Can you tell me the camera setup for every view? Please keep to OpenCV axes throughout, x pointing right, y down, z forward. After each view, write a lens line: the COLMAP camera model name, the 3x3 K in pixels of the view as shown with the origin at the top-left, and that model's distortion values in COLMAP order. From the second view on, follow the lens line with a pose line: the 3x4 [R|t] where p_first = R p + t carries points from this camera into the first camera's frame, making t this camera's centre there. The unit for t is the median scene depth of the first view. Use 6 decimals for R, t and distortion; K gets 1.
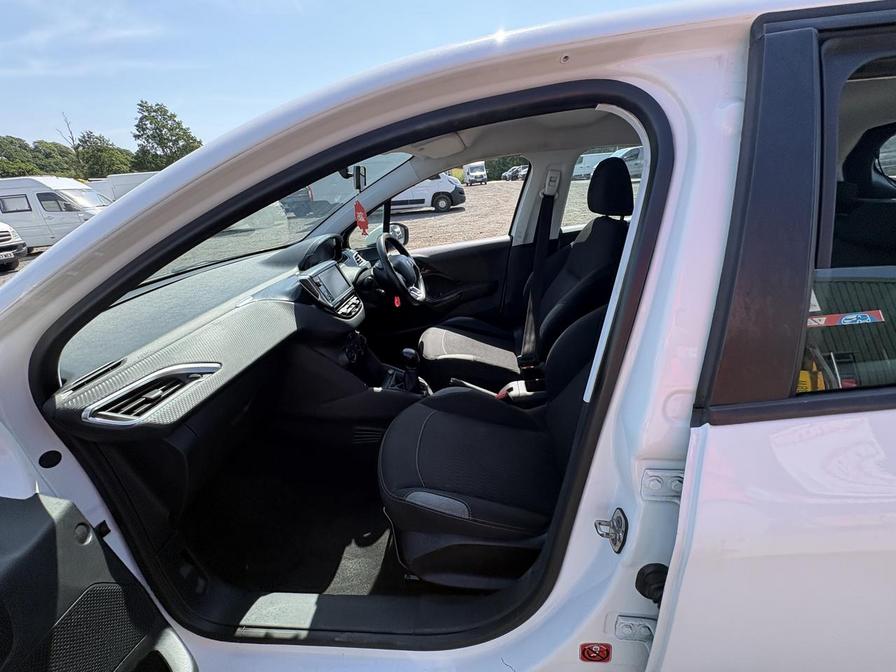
lens RADIAL K [[357.7, 0, 448.0], [0, 357.7, 336.0], [0, 0, 1]] dist [-0.002119, 0.000117]
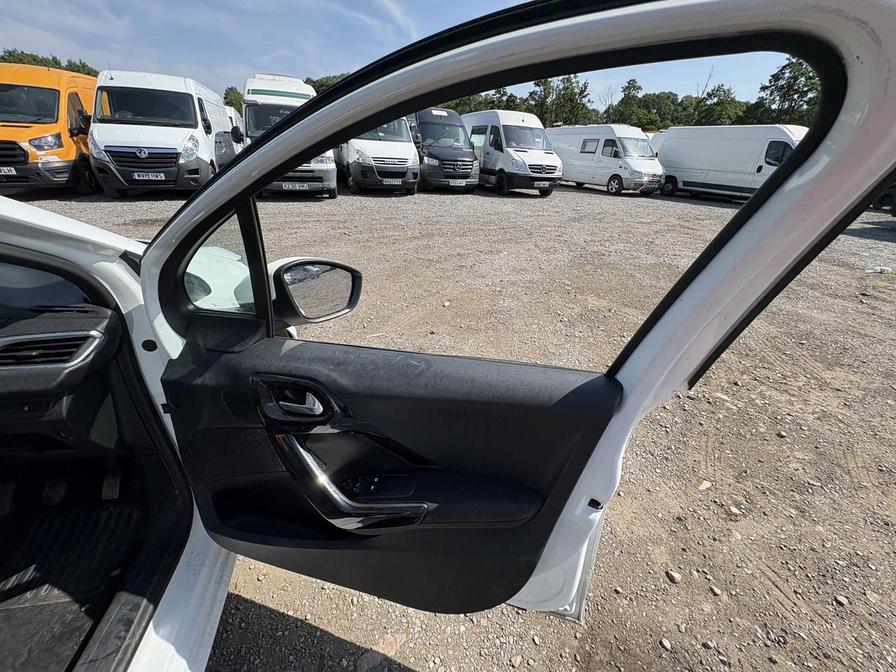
lens RADIAL K [[354.2, 0, 448.7], [0, 354.2, 339.4], [0, 0, 1]] dist [-0.002234, 0.000561]
pose [[0.262413, 0.534669, -0.803286, 0.036440], [-0.446623, 0.805222, 0.390058, -0.114767], [0.855376, 0.256409, 0.450096, 0.246747]]
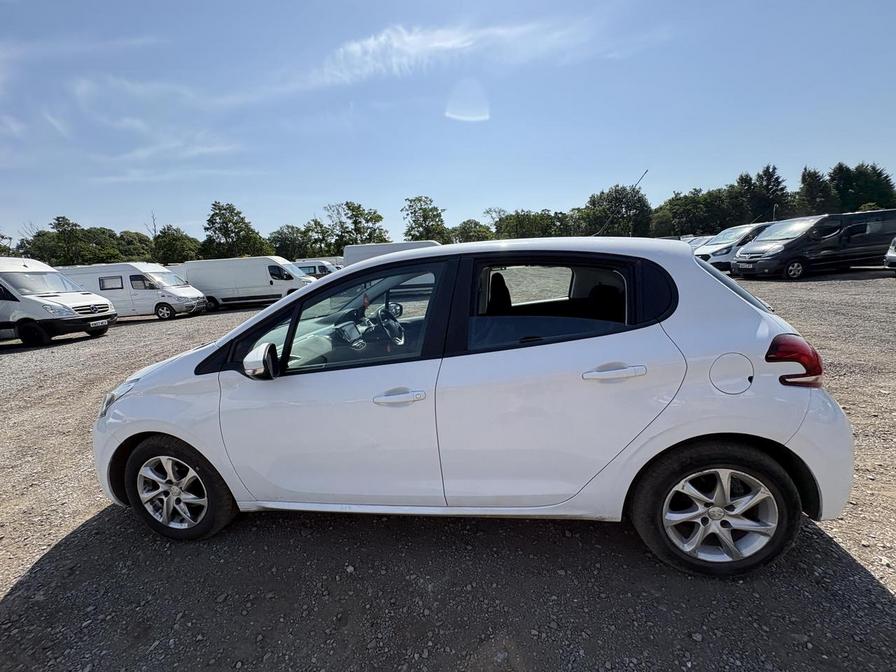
lens RADIAL K [[354.2, 0, 448.7], [0, 354.2, 339.4], [0, 0, 1]] dist [-0.002234, 0.000561]
pose [[0.997728, 0.019971, -0.064346, 0.048327], [-0.032500, 0.979255, -0.200008, 0.037613], [0.059017, 0.201645, 0.977679, -0.123271]]
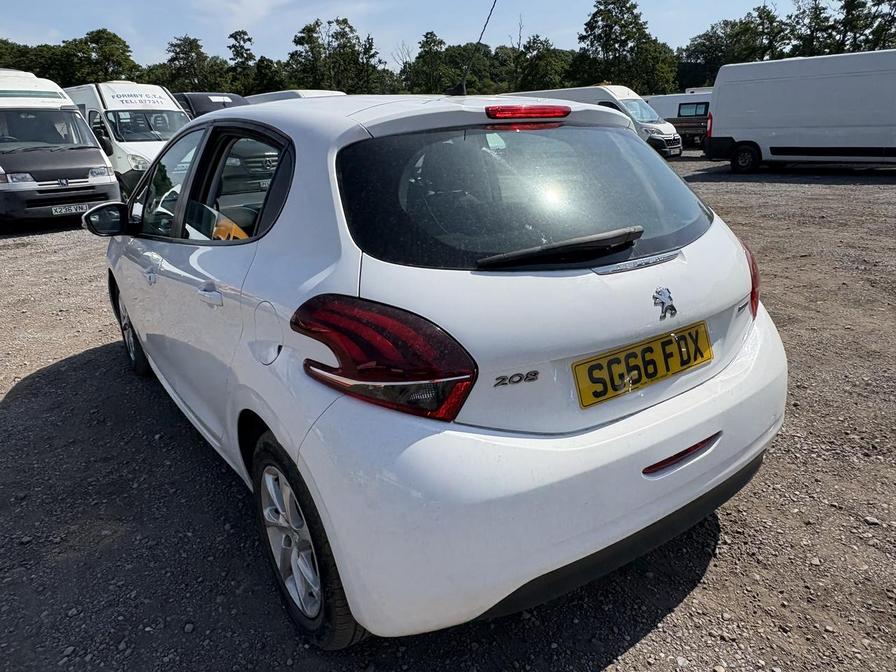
lens RADIAL K [[615.1, 0, 448.0], [0, 615.1, 336.0], [0, 0, 1]] dist [-0.001739, 0.000178]
pose [[0.640144, 0.290596, -0.711174, 0.320445], [-0.315855, 0.943397, 0.101178, -0.016698], [0.700322, 0.159860, 0.695697, -0.046467]]
